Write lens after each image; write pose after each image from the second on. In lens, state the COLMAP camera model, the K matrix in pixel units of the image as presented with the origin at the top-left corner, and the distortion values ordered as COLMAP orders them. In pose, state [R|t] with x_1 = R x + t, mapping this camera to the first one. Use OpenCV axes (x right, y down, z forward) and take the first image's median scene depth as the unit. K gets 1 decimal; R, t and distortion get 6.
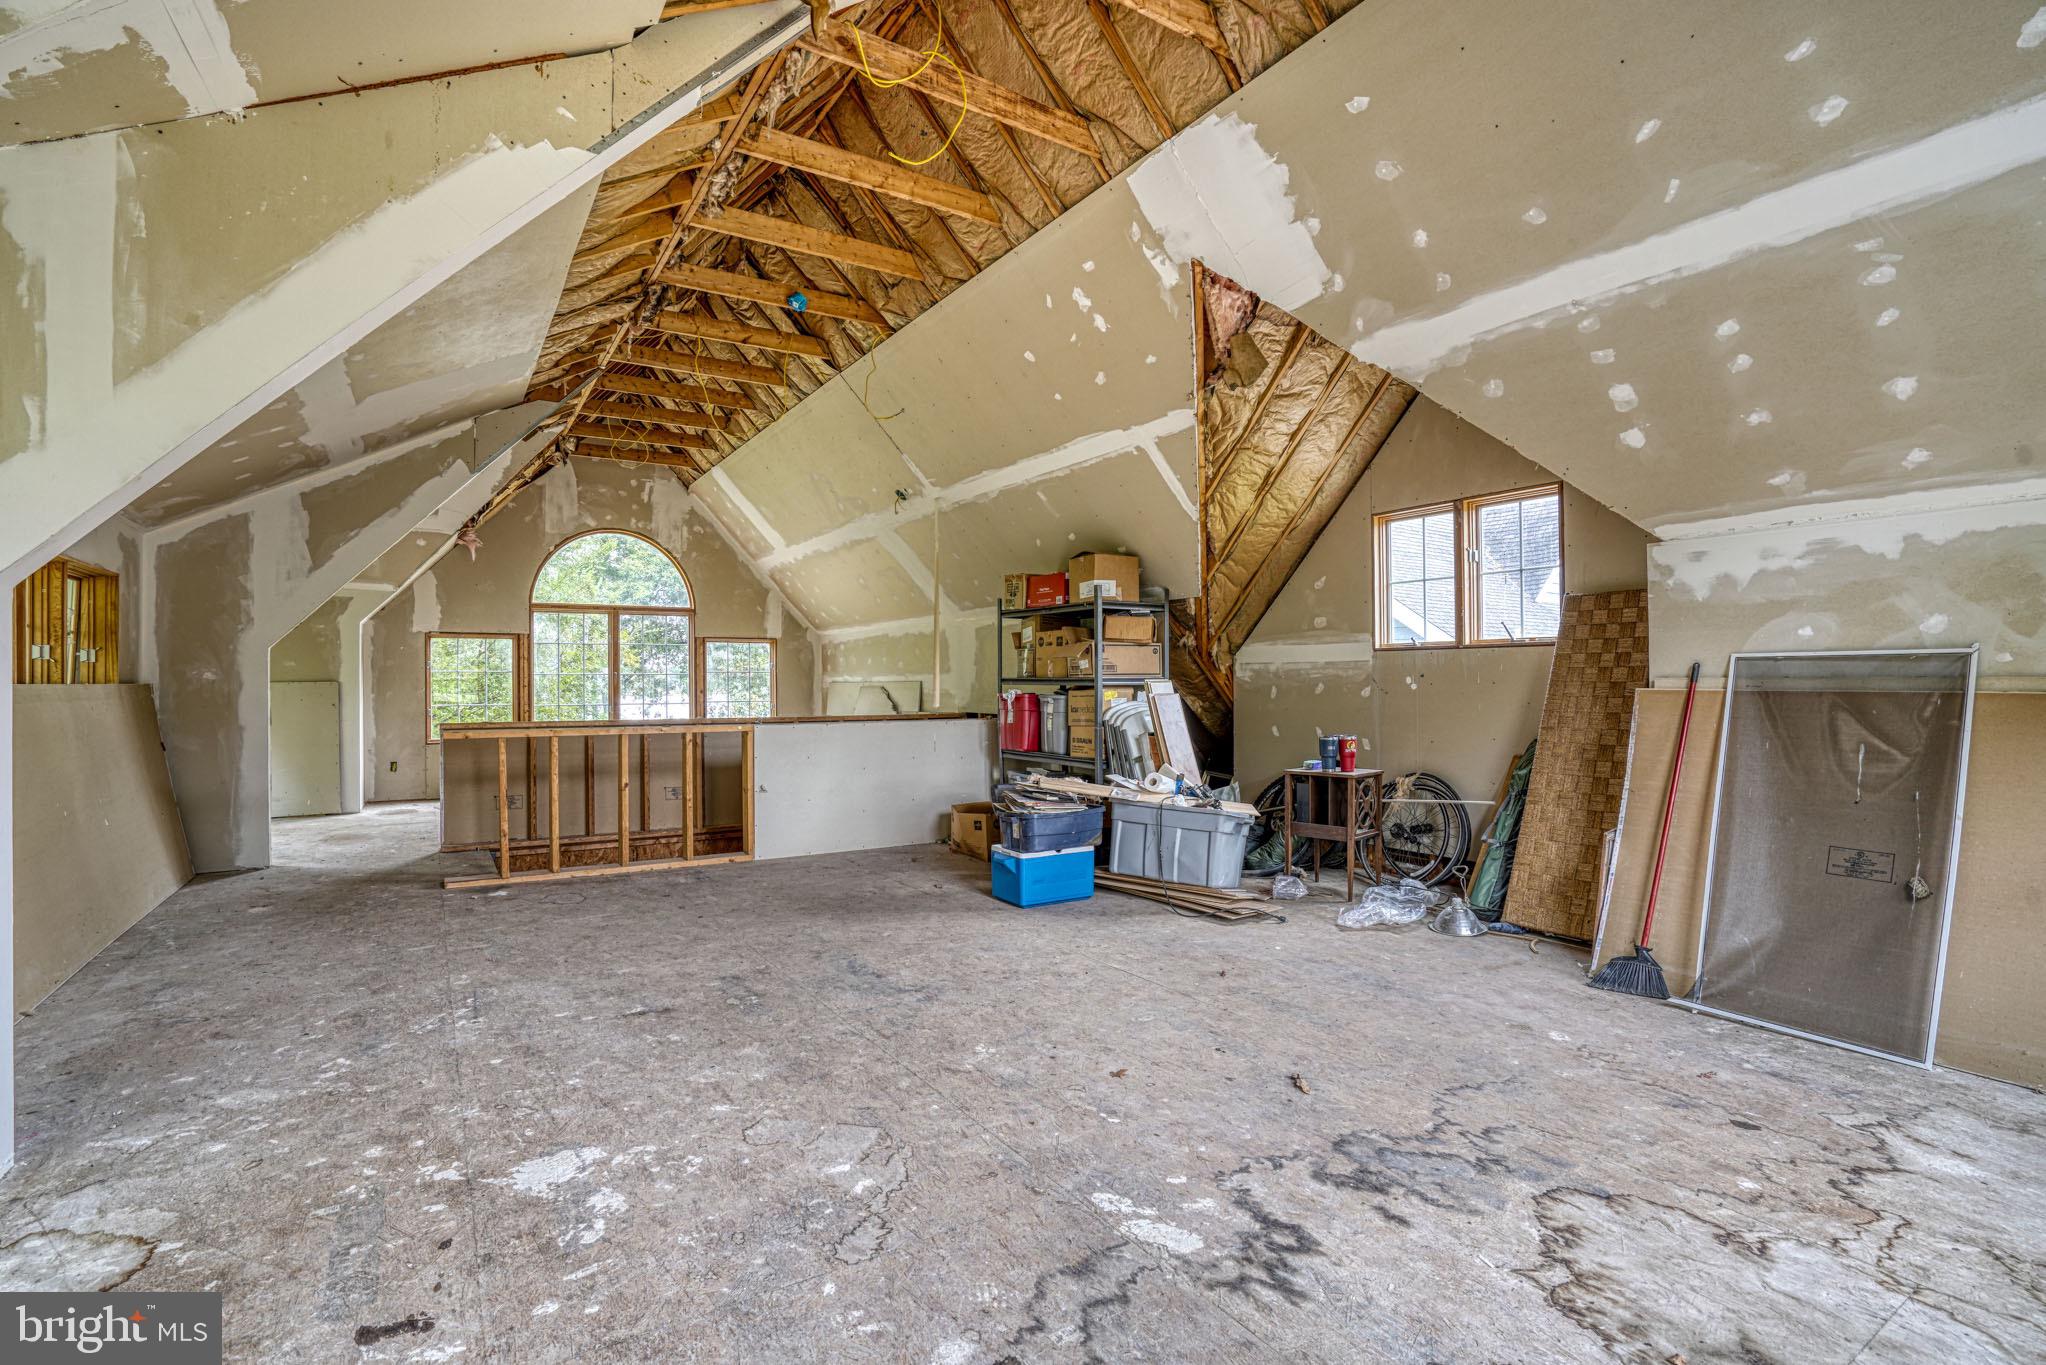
lens RADIAL K [[953.0, 0, 1010.9], [0, 953.0, 688.4], [0, 0, 1]] dist [-0.054191, 0.016917]
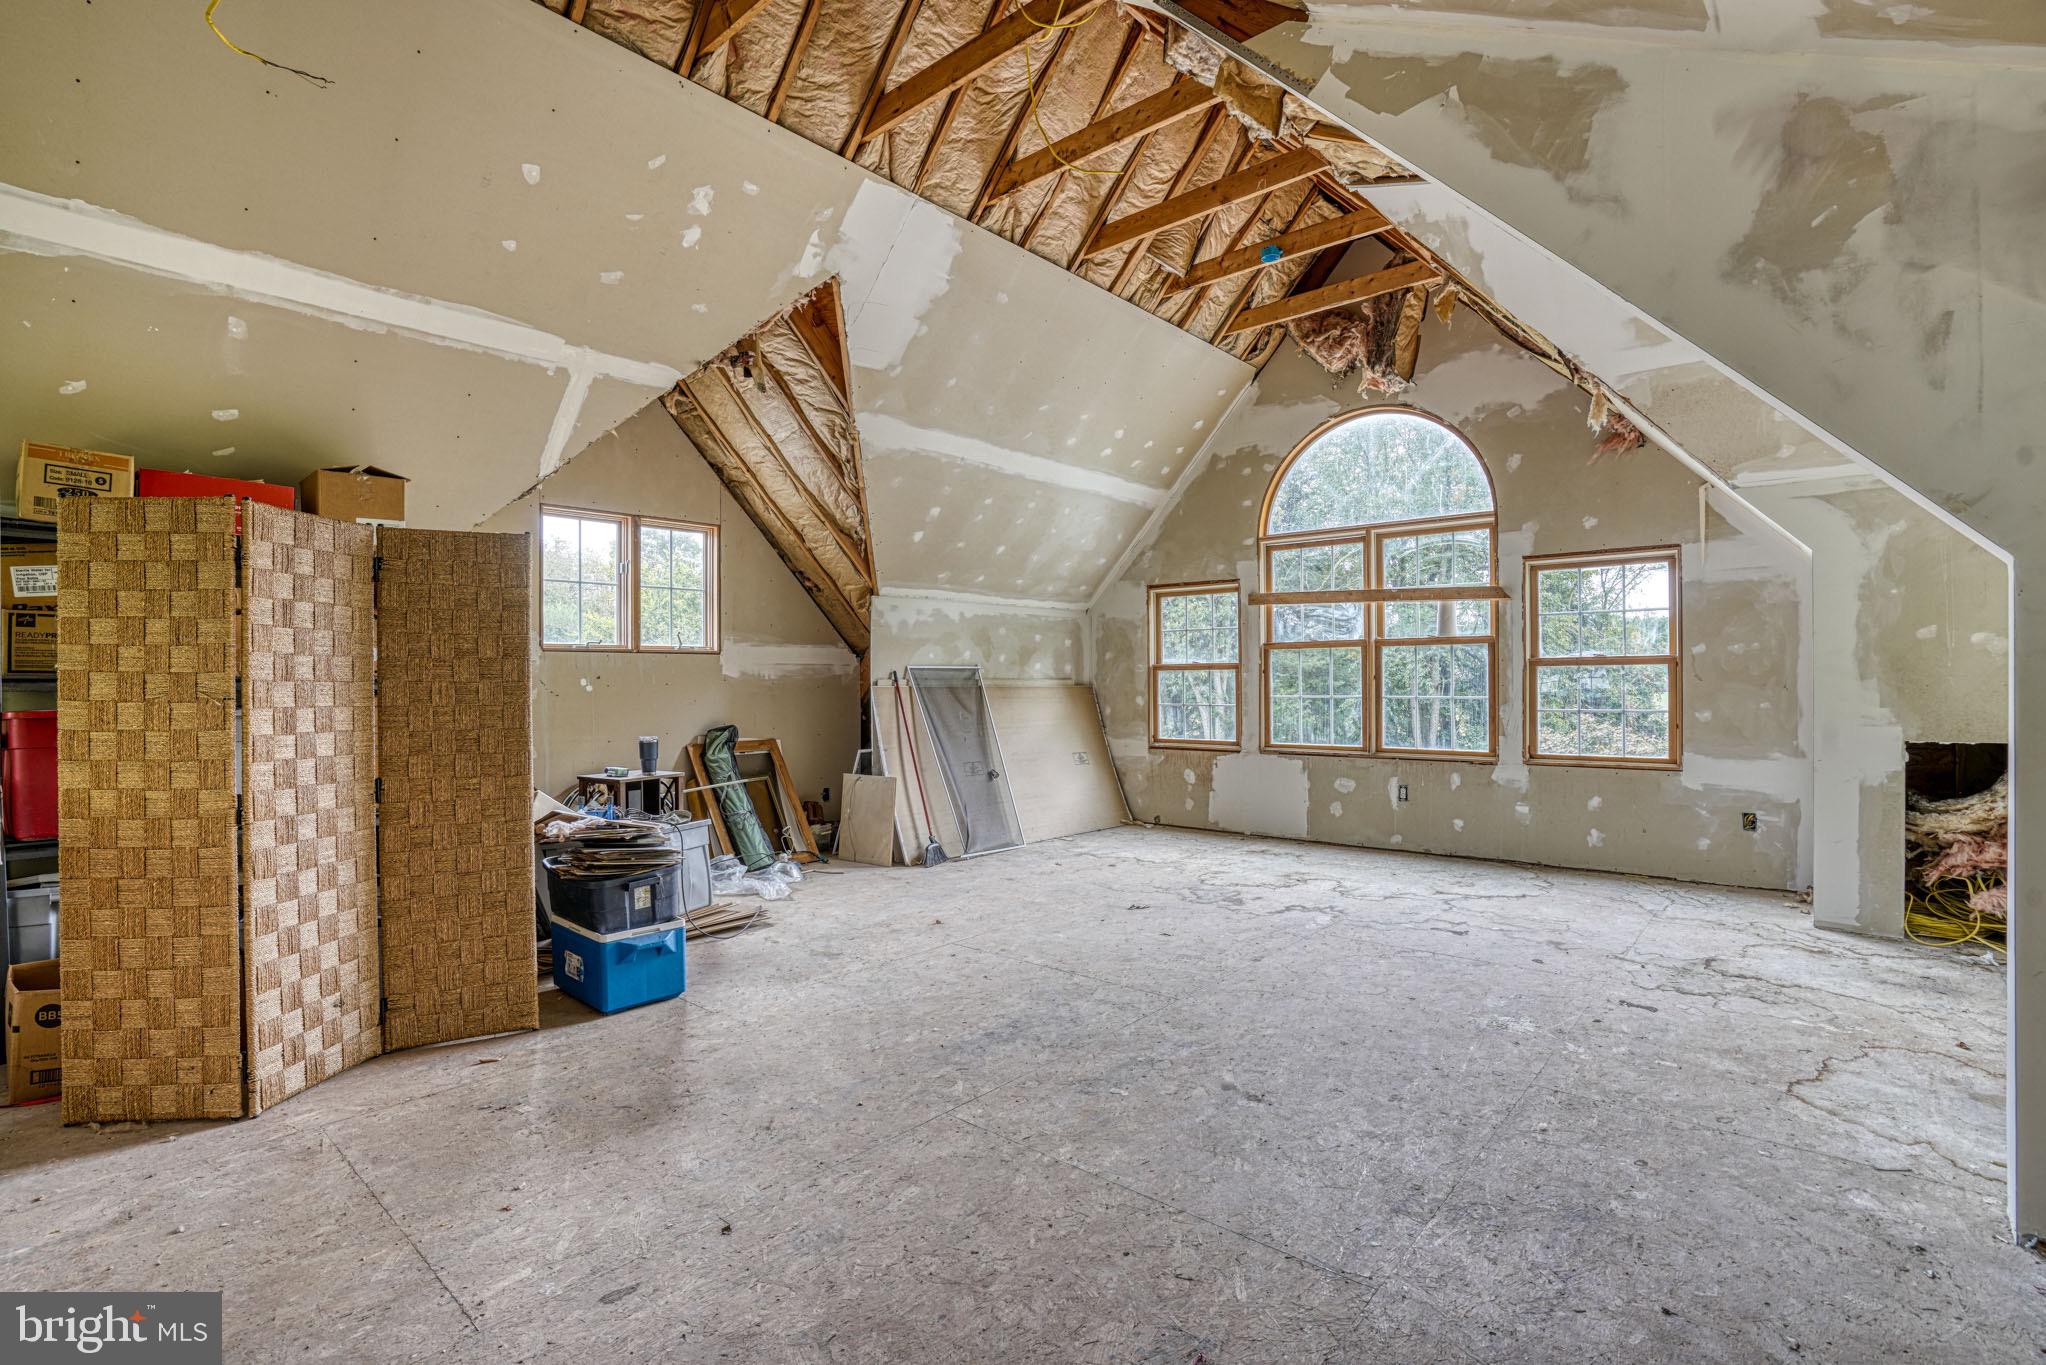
lens RADIAL K [[958.5, 0, 1009.6], [0, 958.5, 691.0], [0, 0, 1]] dist [-0.062588, 0.022284]
pose [[-0.285671, -0.004400, 0.958318, -1.030811], [0.014005, 0.999863, 0.008766, -0.002989], [-0.958225, 0.015926, -0.285571, 1.338333]]
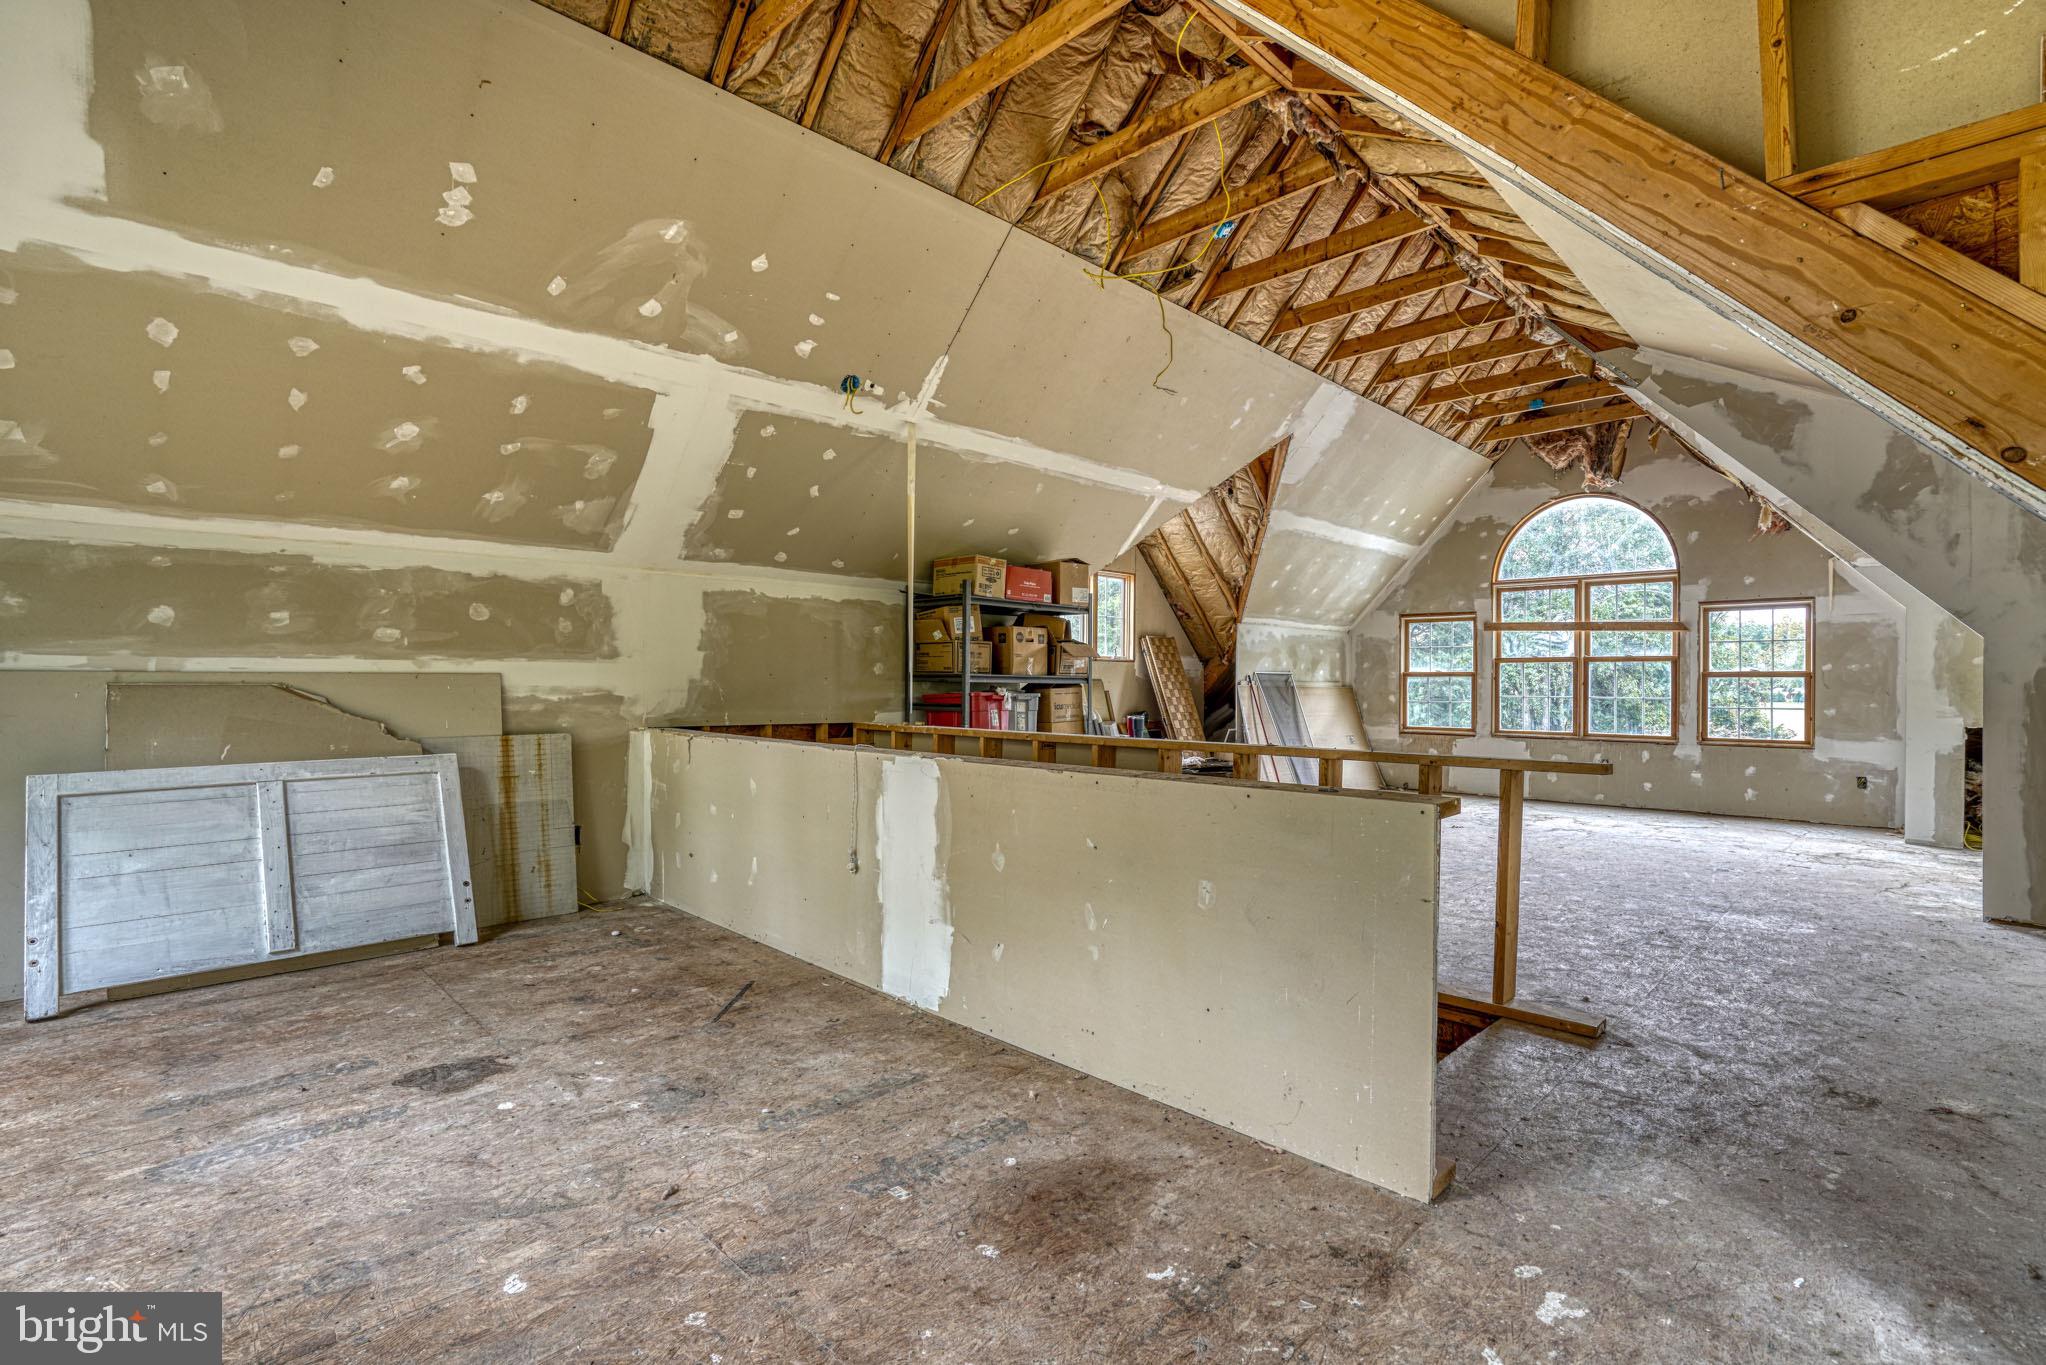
lens RADIAL K [[953.0, 0, 1010.9], [0, 953.0, 688.4], [0, 0, 1]] dist [-0.054191, 0.016917]
pose [[-0.218198, -0.004309, 0.975895, -1.639040], [0.000786, 0.999989, 0.004591, -0.003538], [-0.975904, 0.001769, -0.218192, 2.233305]]
